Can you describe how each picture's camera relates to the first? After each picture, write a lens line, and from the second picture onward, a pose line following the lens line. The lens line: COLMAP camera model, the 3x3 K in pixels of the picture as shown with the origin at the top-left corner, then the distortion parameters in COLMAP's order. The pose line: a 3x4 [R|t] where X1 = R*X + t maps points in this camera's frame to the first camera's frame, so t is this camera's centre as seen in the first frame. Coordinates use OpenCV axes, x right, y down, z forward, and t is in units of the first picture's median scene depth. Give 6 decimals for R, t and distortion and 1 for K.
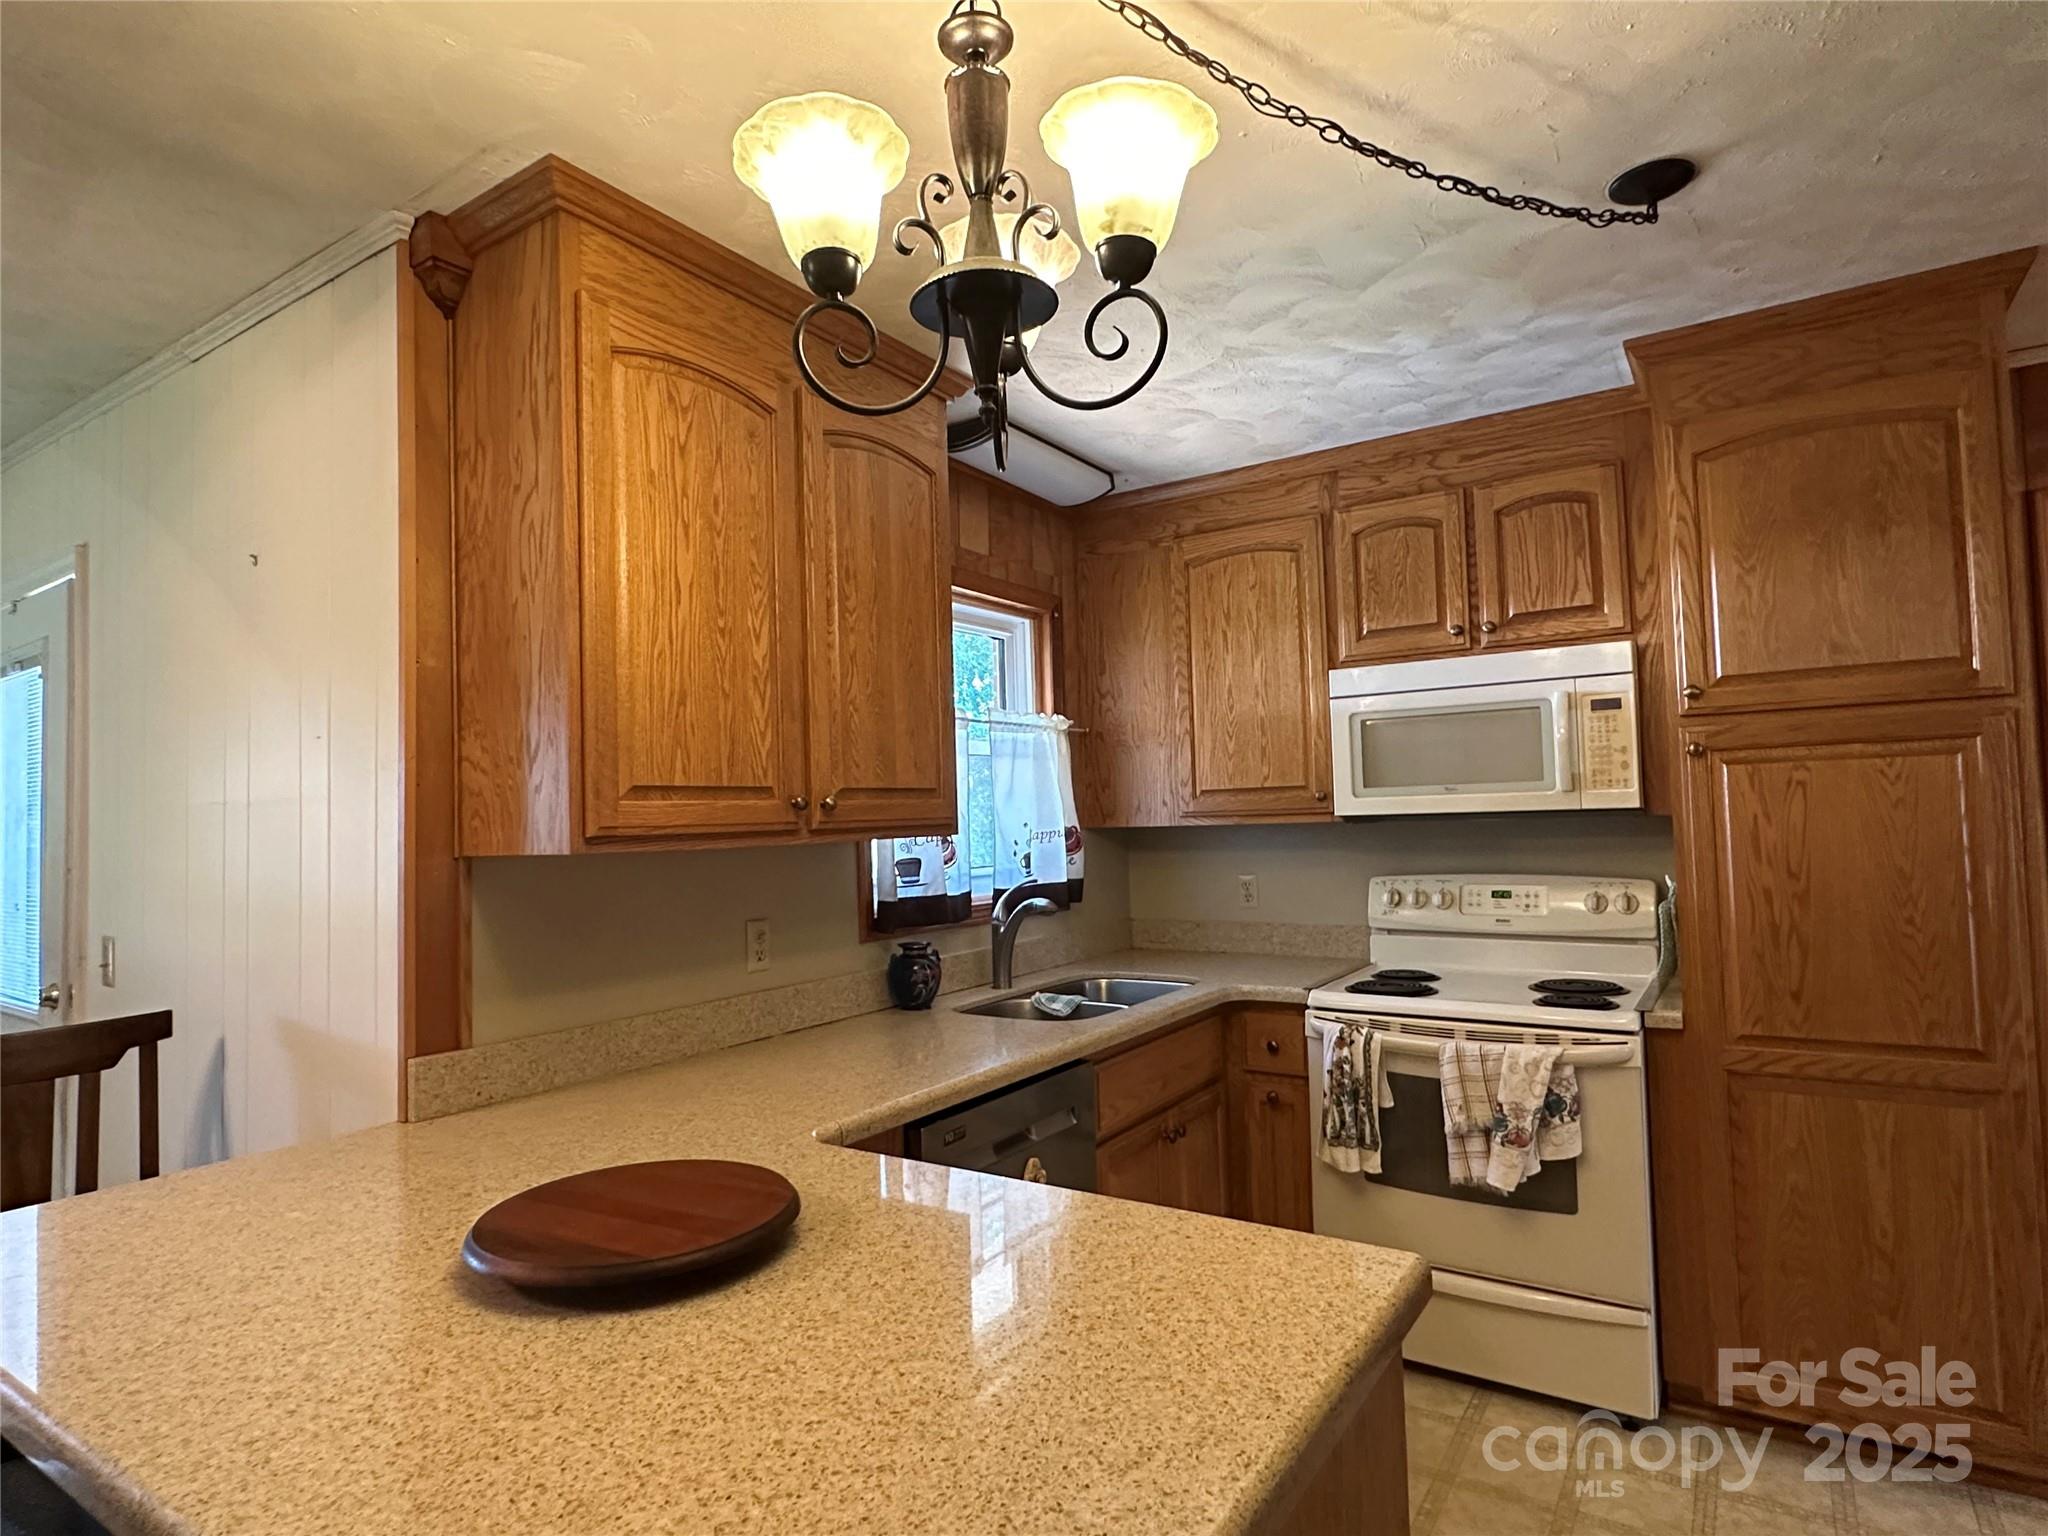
lens RADIAL K [[1115.8, 0, 1017.7], [0, 1115.8, 774.4], [0, 0, 1]] dist [-0.004842, 0.002222]
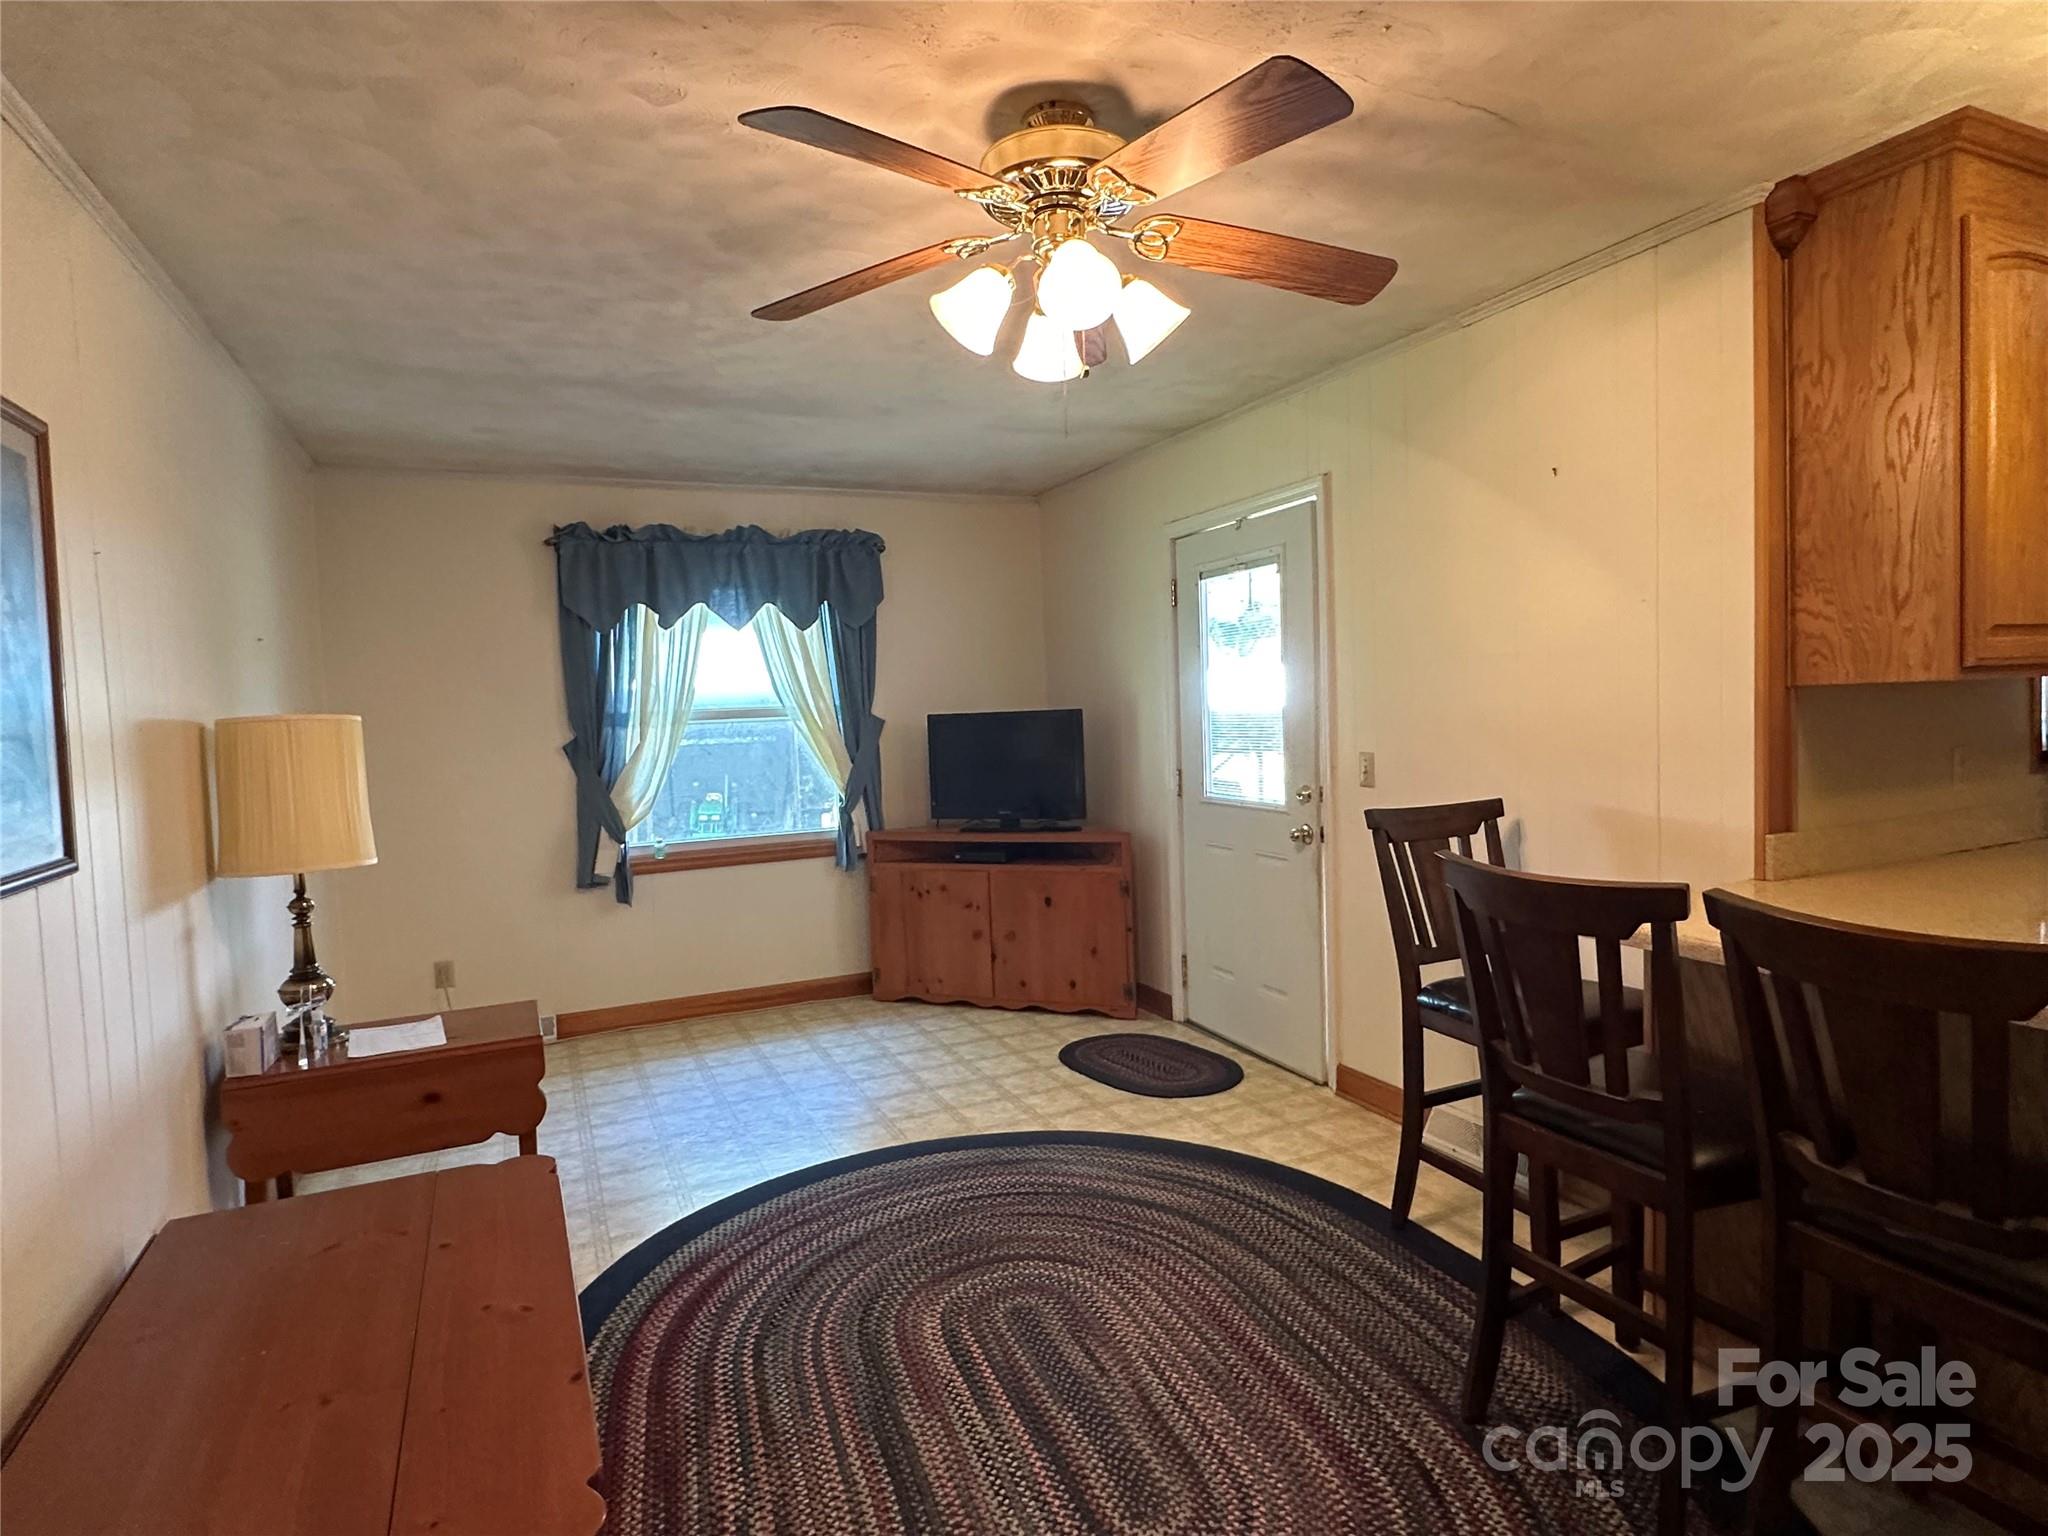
lens RADIAL K [[1115.8, 0, 1020.4], [0, 1115.8, 761.8], [0, 0, 1]] dist [-0.004842, 0.002222]
pose [[0.850460, 0.021983, -0.525580, -0.542707], [0.035369, 0.994476, 0.098827, 0.001106], [0.524850, -0.102638, 0.844984, -0.544798]]
